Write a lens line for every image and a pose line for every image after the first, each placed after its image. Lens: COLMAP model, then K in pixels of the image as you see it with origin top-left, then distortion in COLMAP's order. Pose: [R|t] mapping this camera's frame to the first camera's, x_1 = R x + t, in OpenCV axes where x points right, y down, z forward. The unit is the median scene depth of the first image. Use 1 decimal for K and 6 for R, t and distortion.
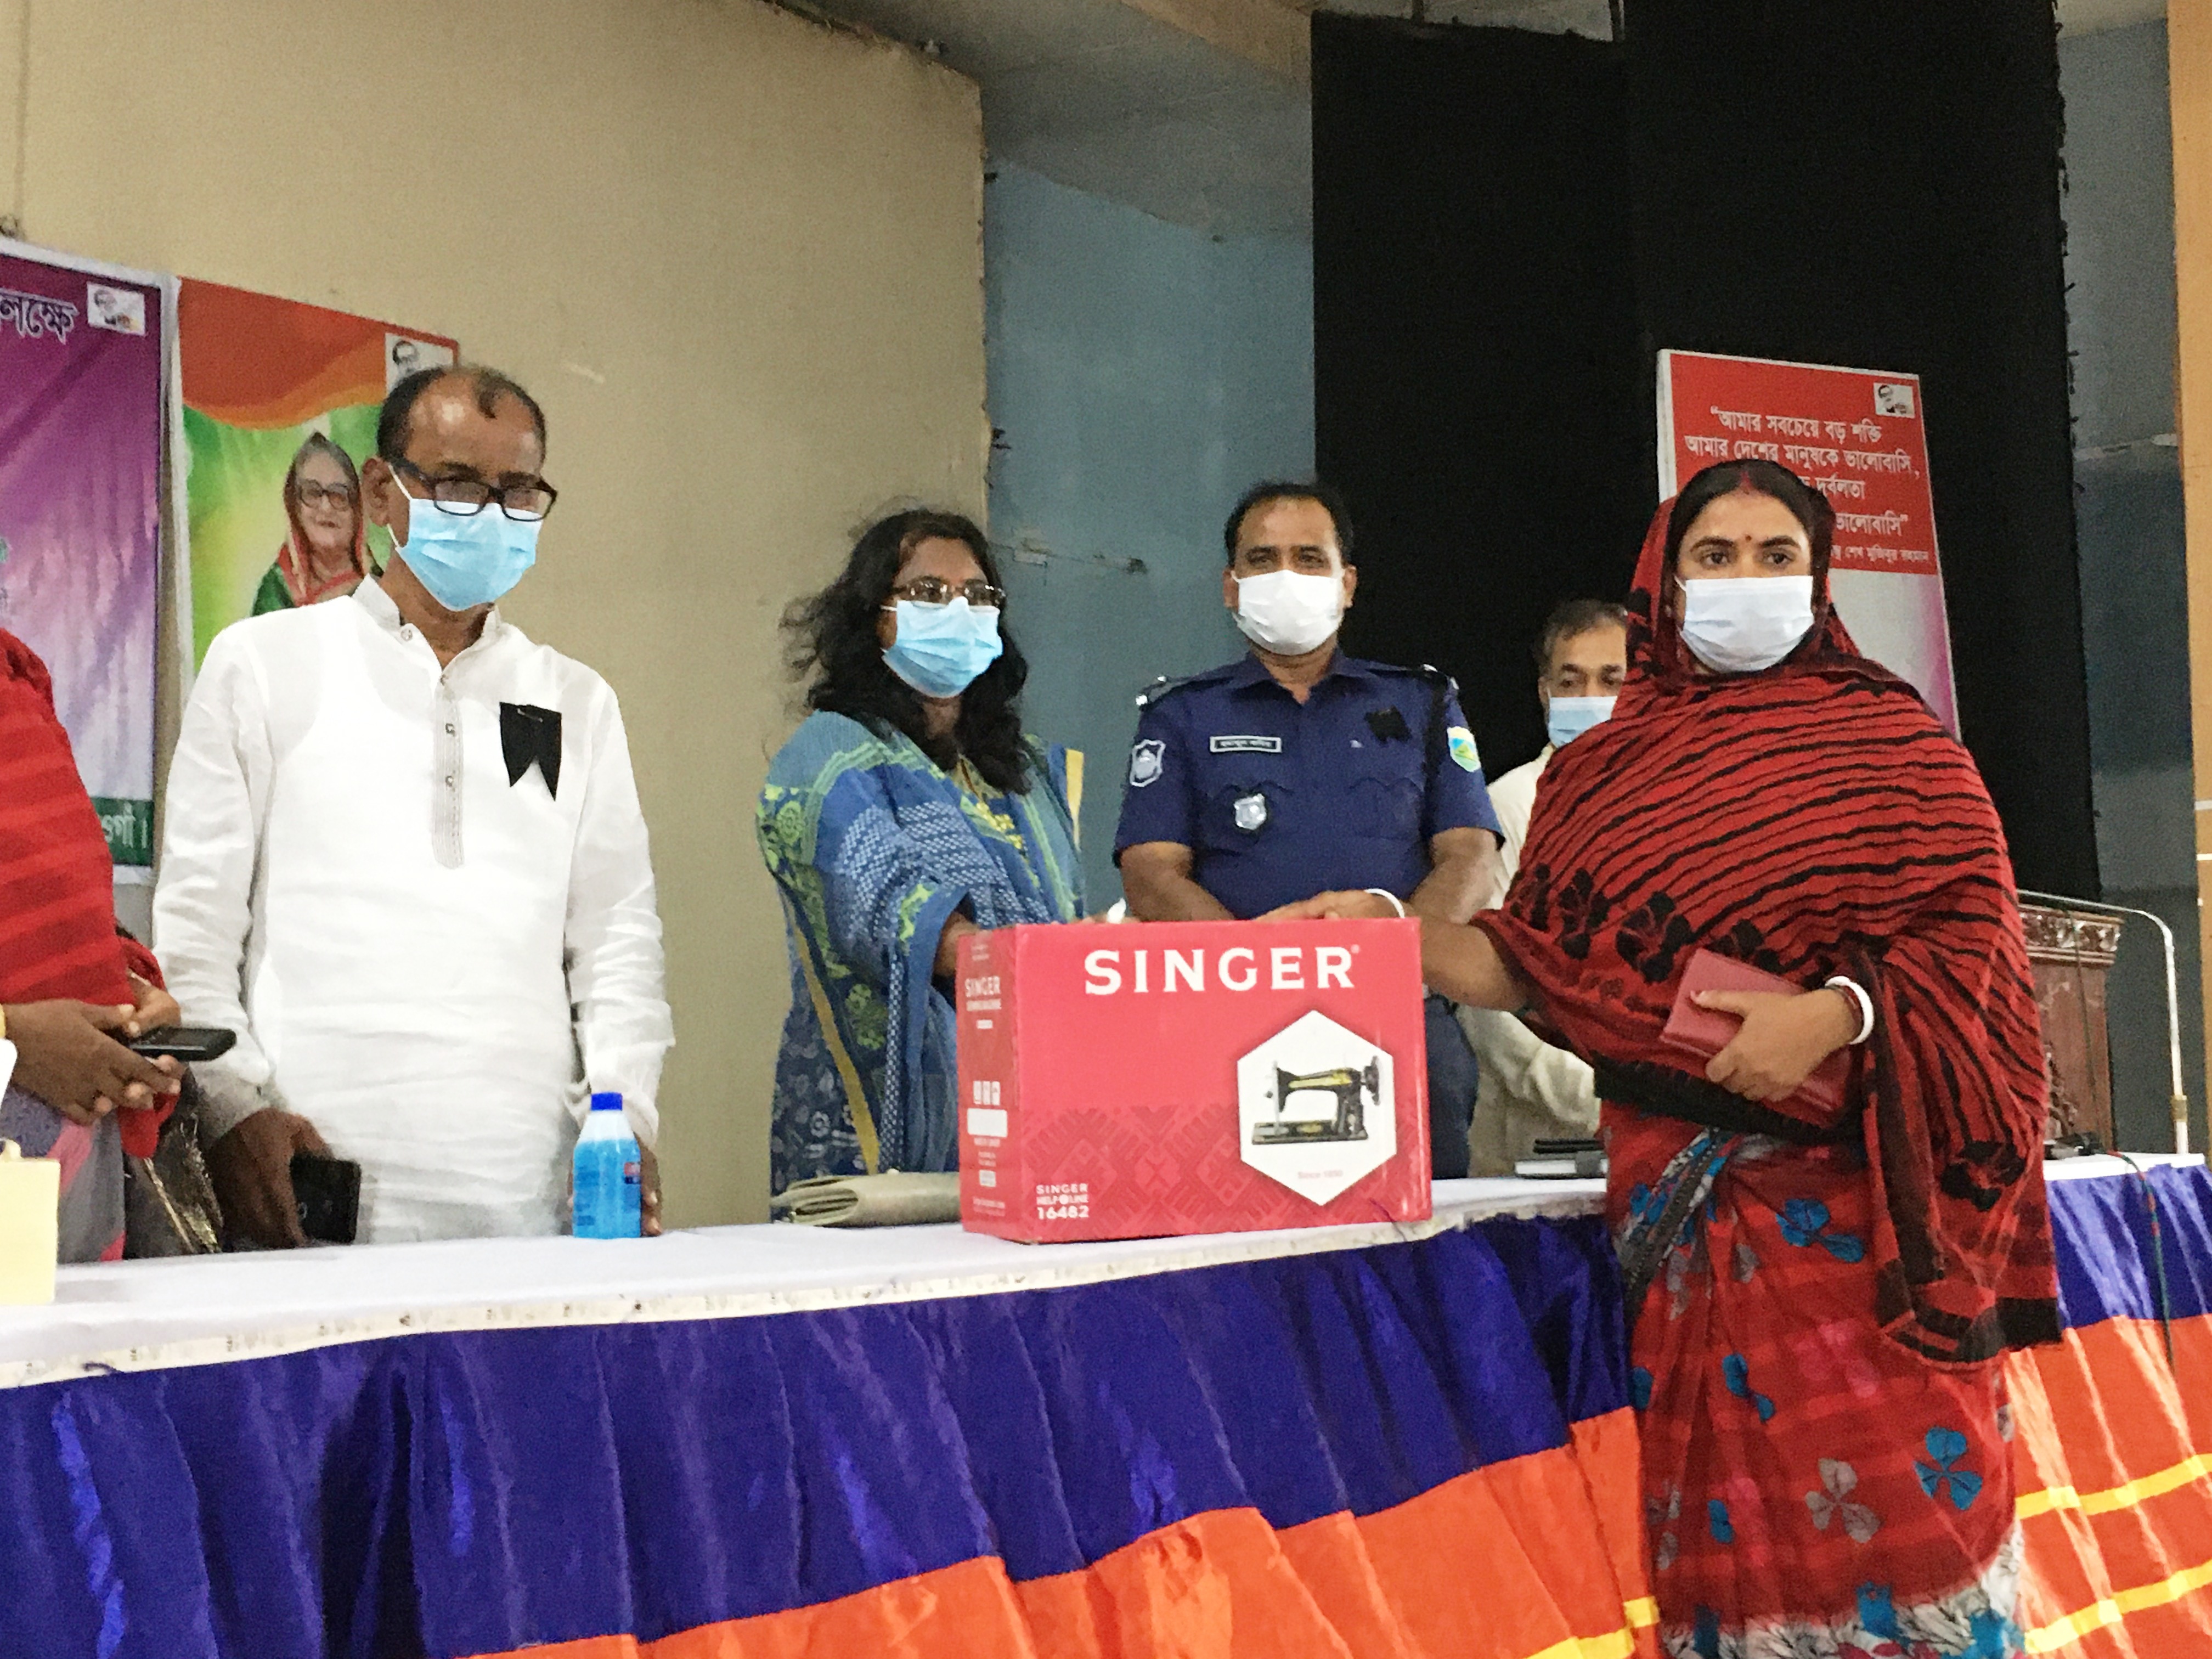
lens RADIAL K [[2813.3, 0, 1114.9], [0, 2813.3, 827.2], [0, 0, 1]] dist [0.075302, 0.000000]
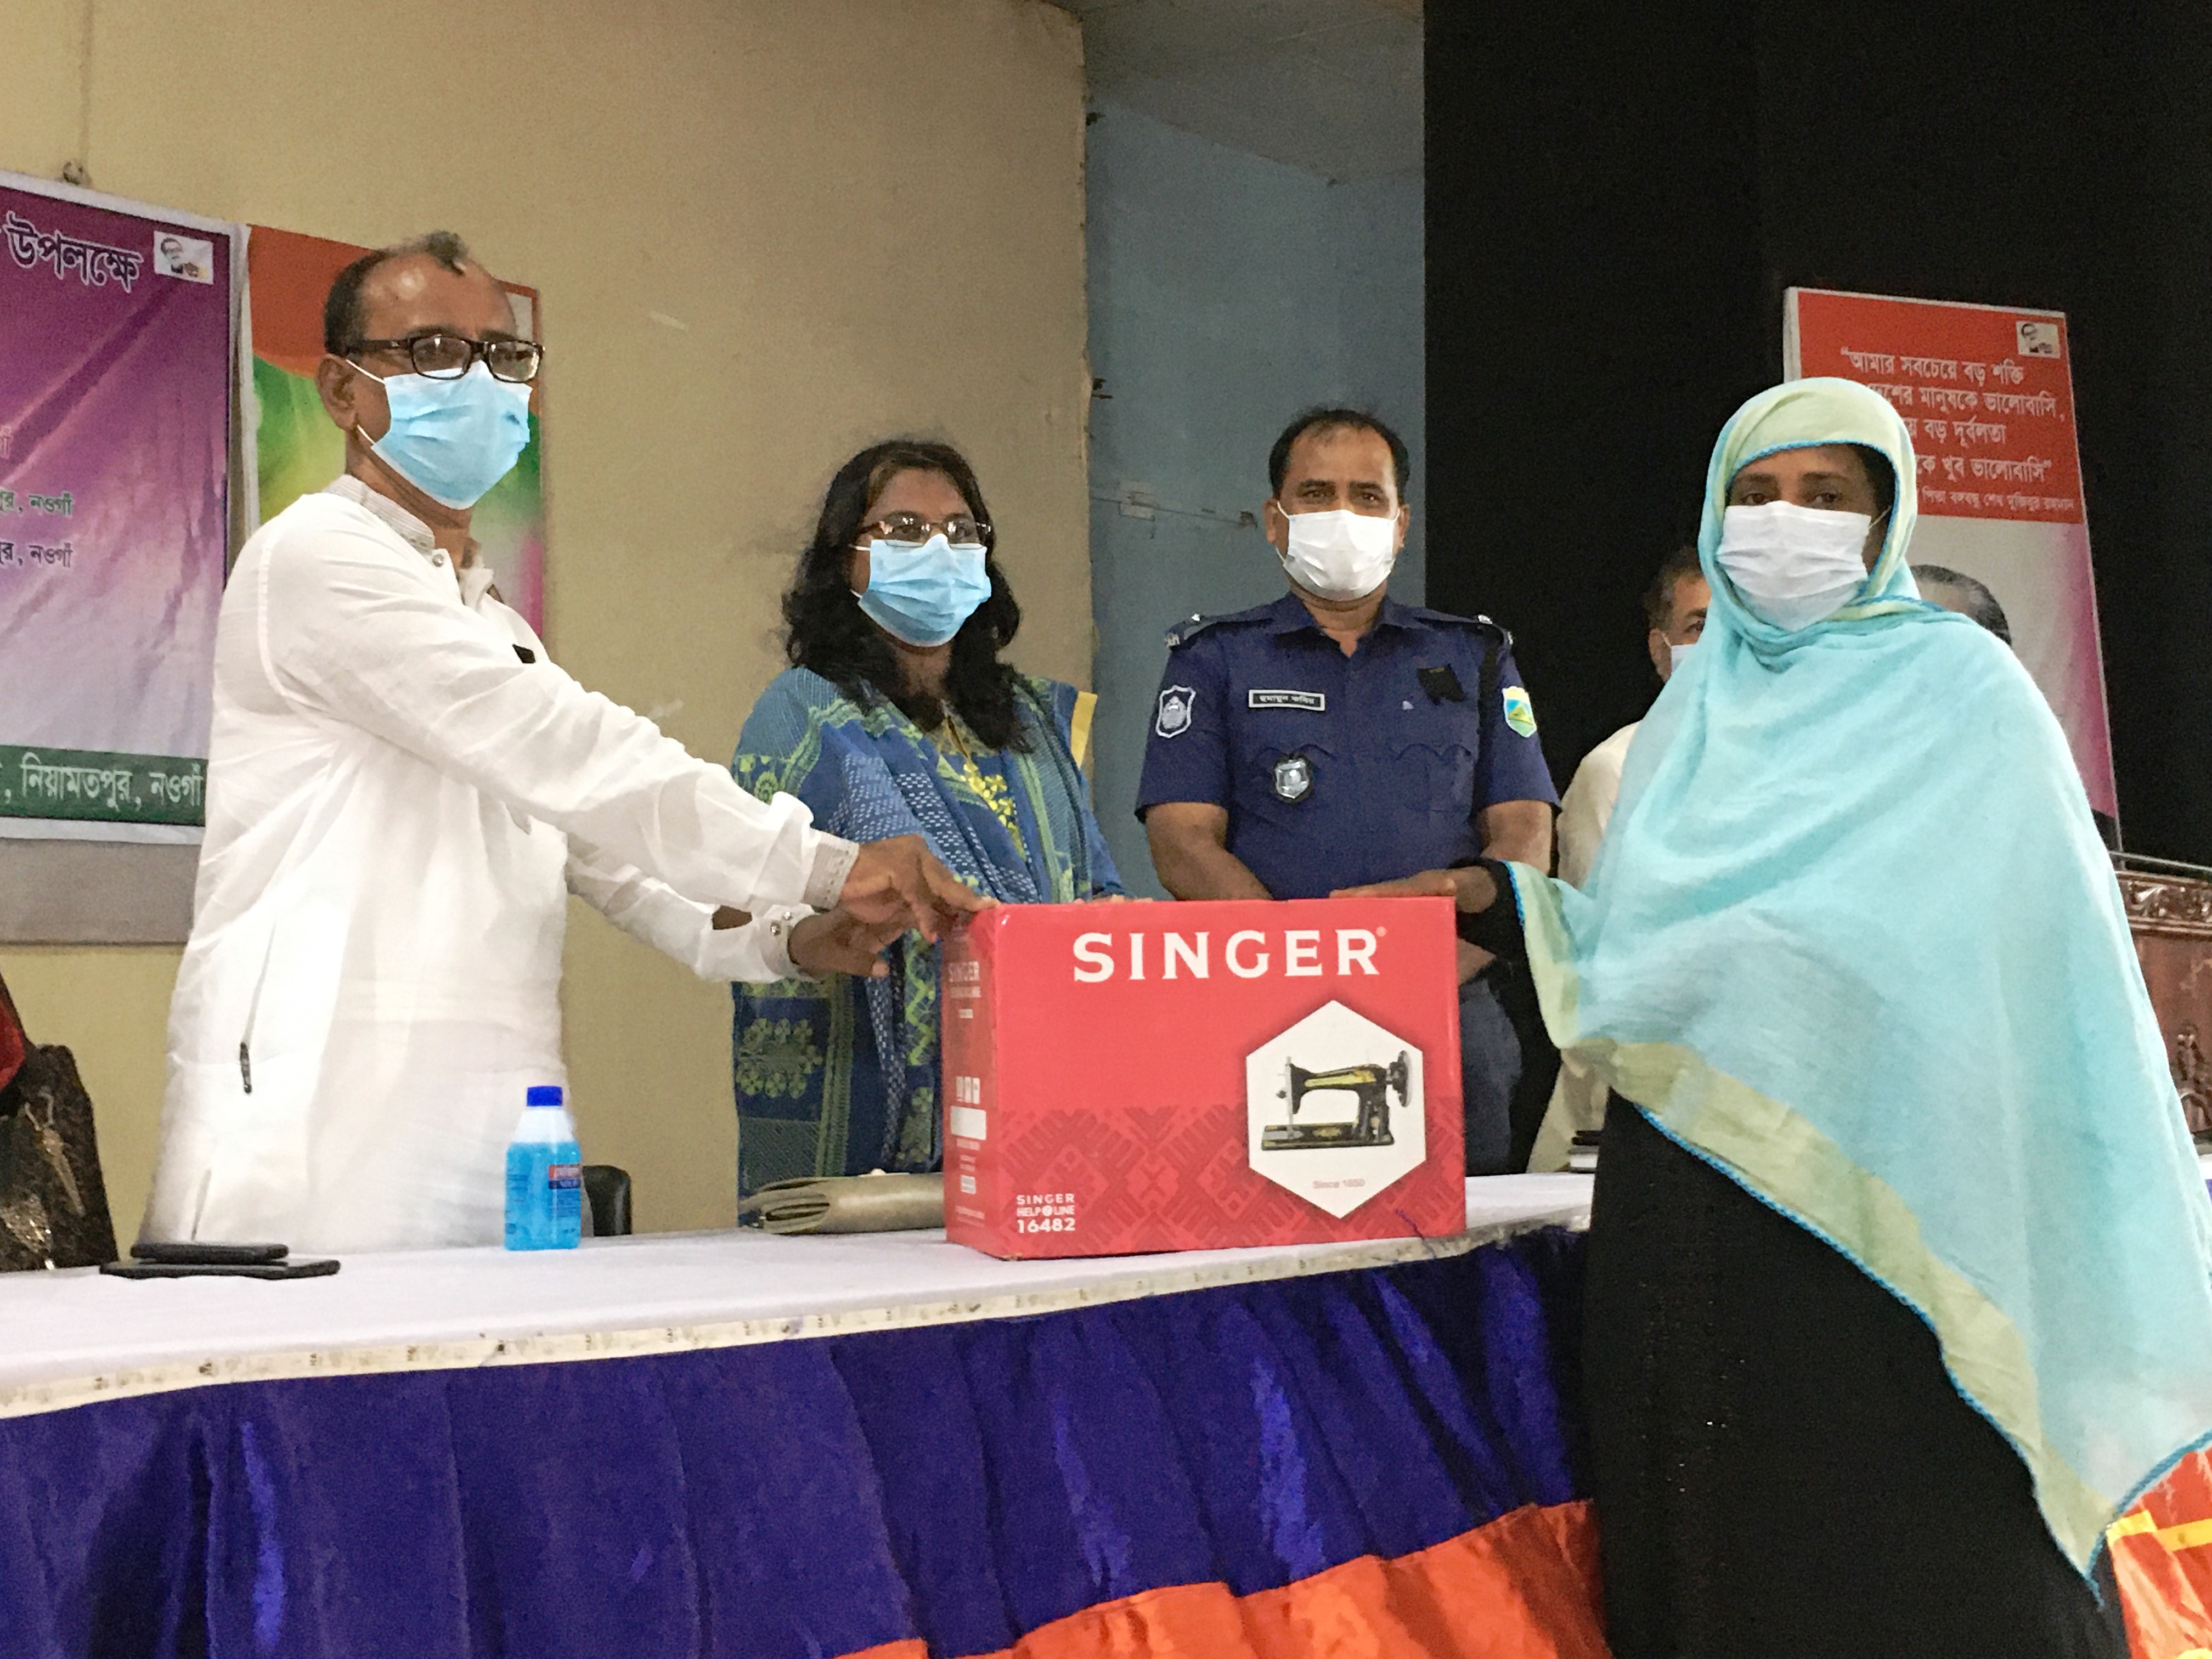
lens RADIAL K [[2813.3, 0, 1100.3], [0, 2813.3, 835.3], [0, 0, 1]] dist [0.075302, 0.000000]
pose [[0.998529, 0.002979, -0.054143, 0.036322], [-0.002042, 0.999848, 0.017339, -0.002202], [0.054187, -0.017203, 0.998383, 0.083112]]
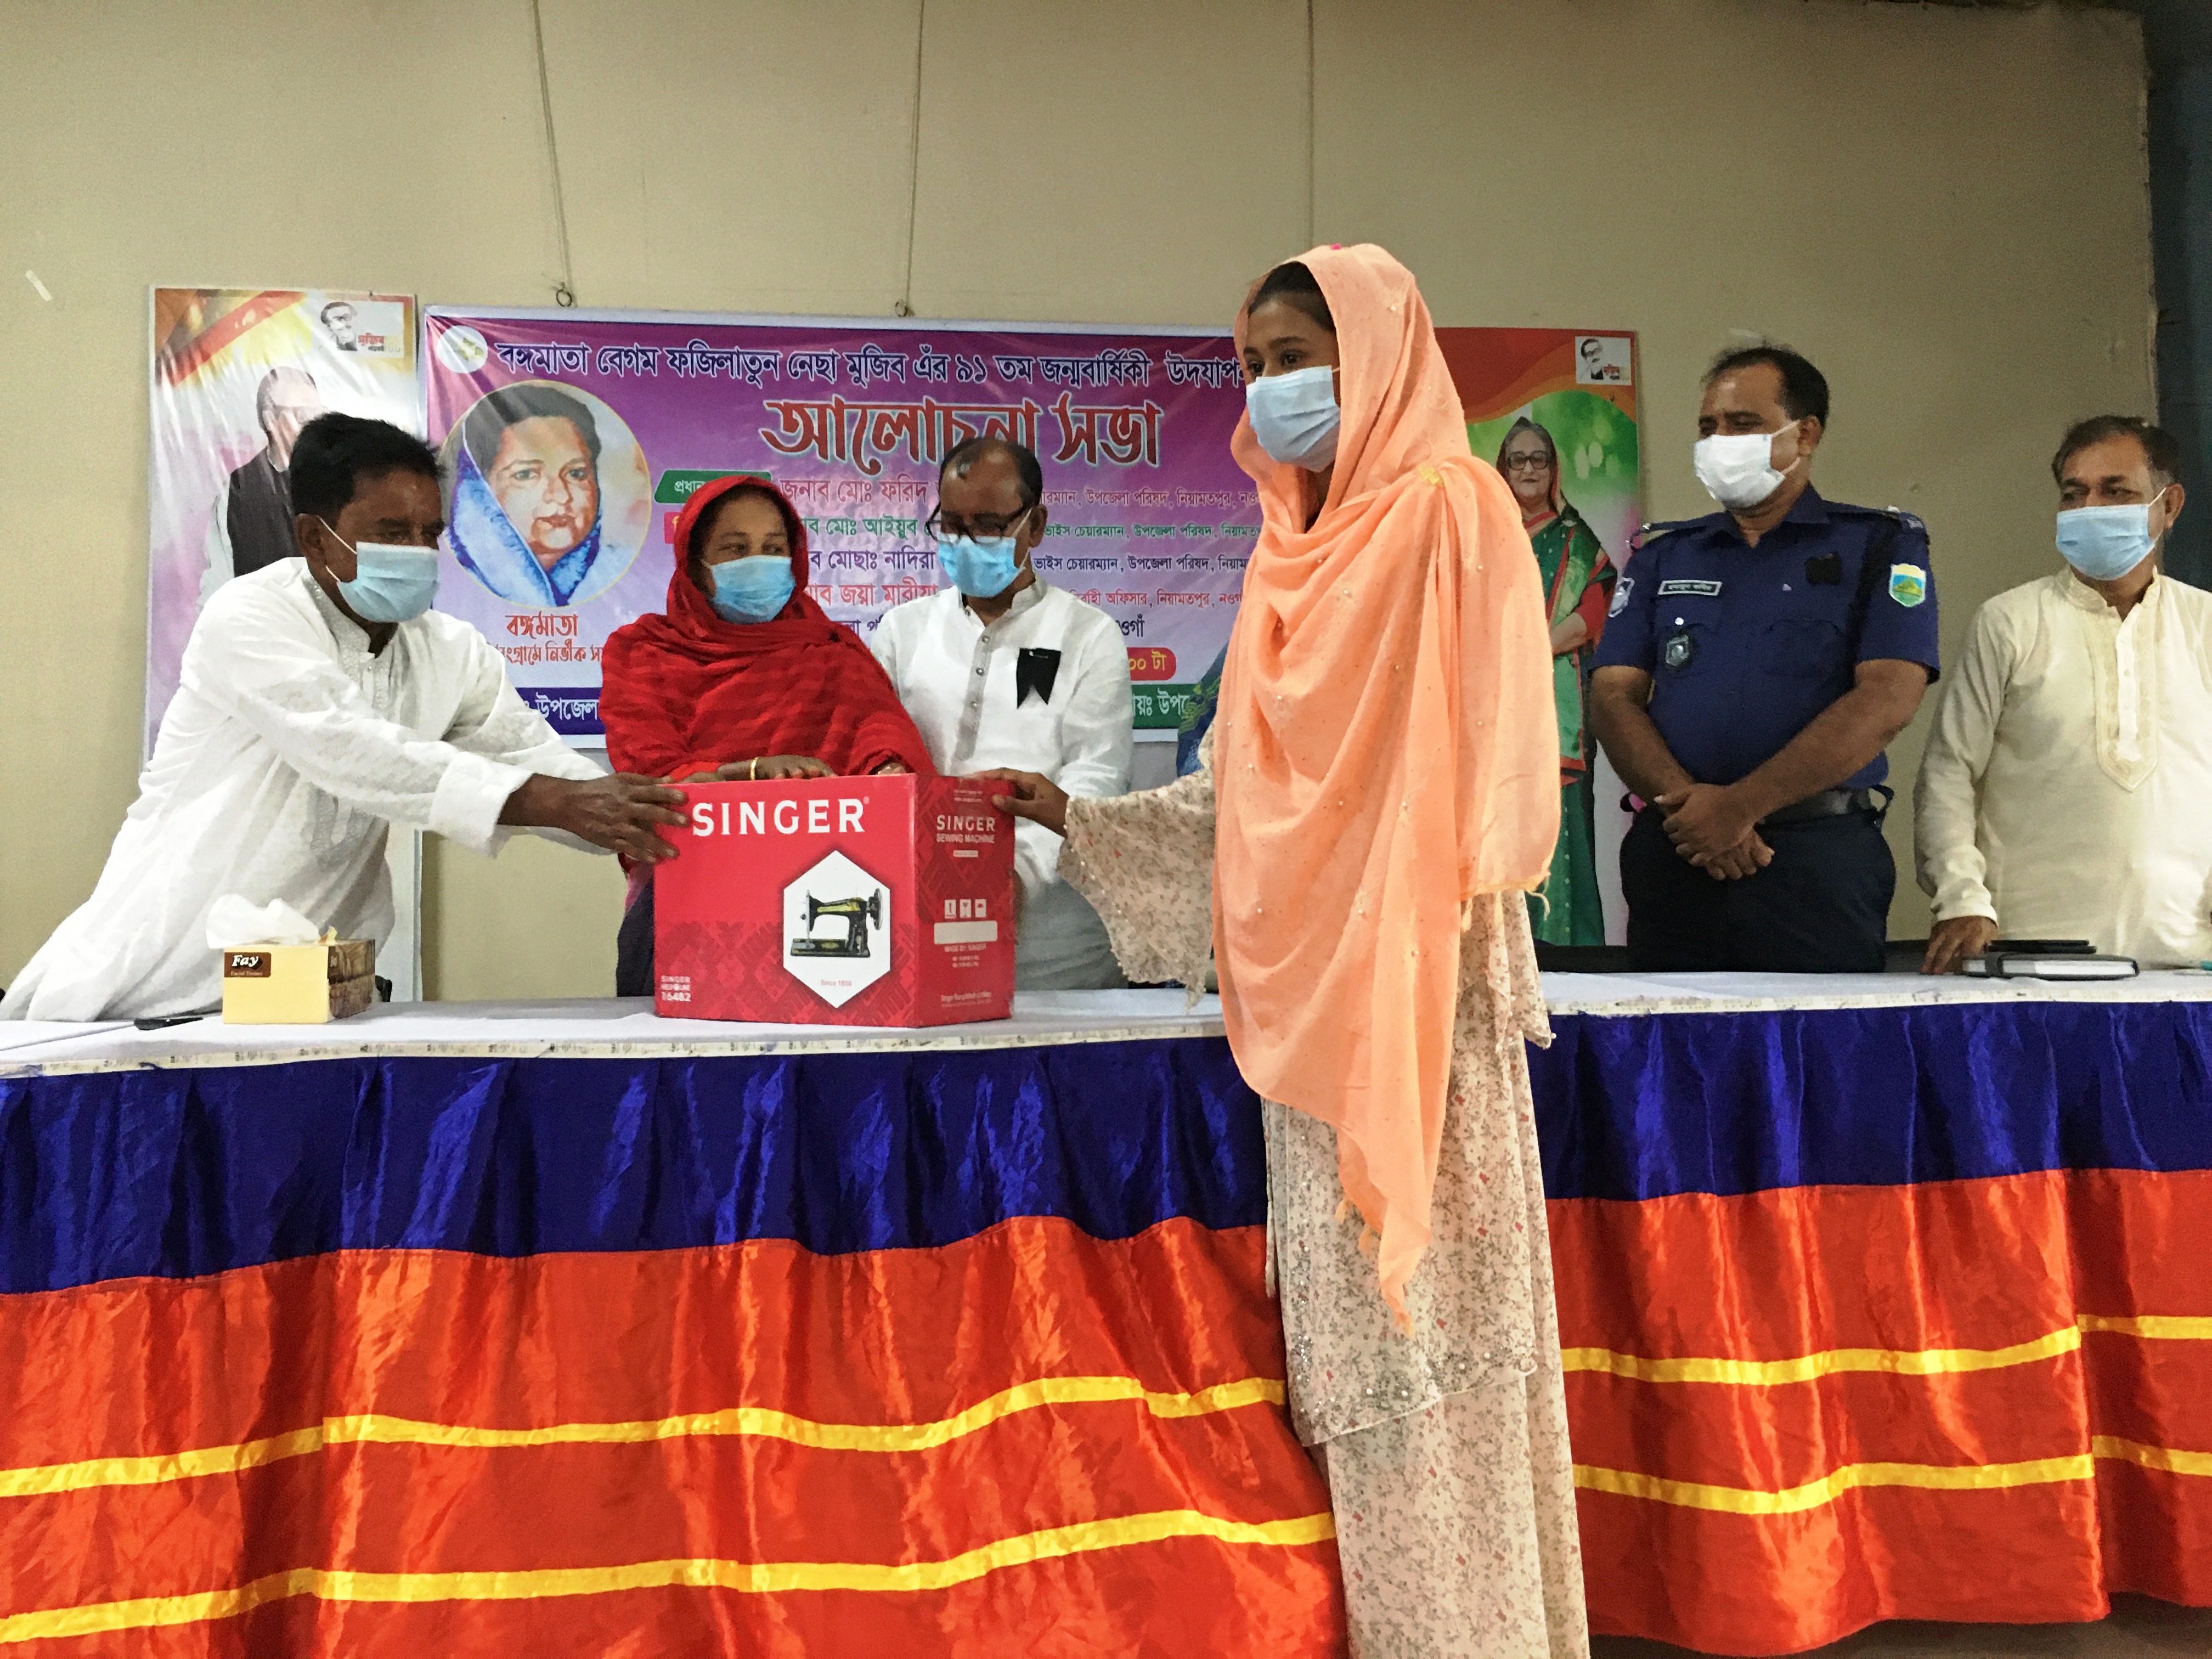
lens RADIAL K [[1857.5, 0, 1074.6], [0, 1857.5, 818.7], [0, 0, 1]] dist [0.082869, -0.099271]
pose [[0.704076, -0.004014, -0.710113, 0.583211], [0.054160, 0.997375, 0.048062, 0.014249], [0.708056, -0.072300, 0.702445, 0.403919]]
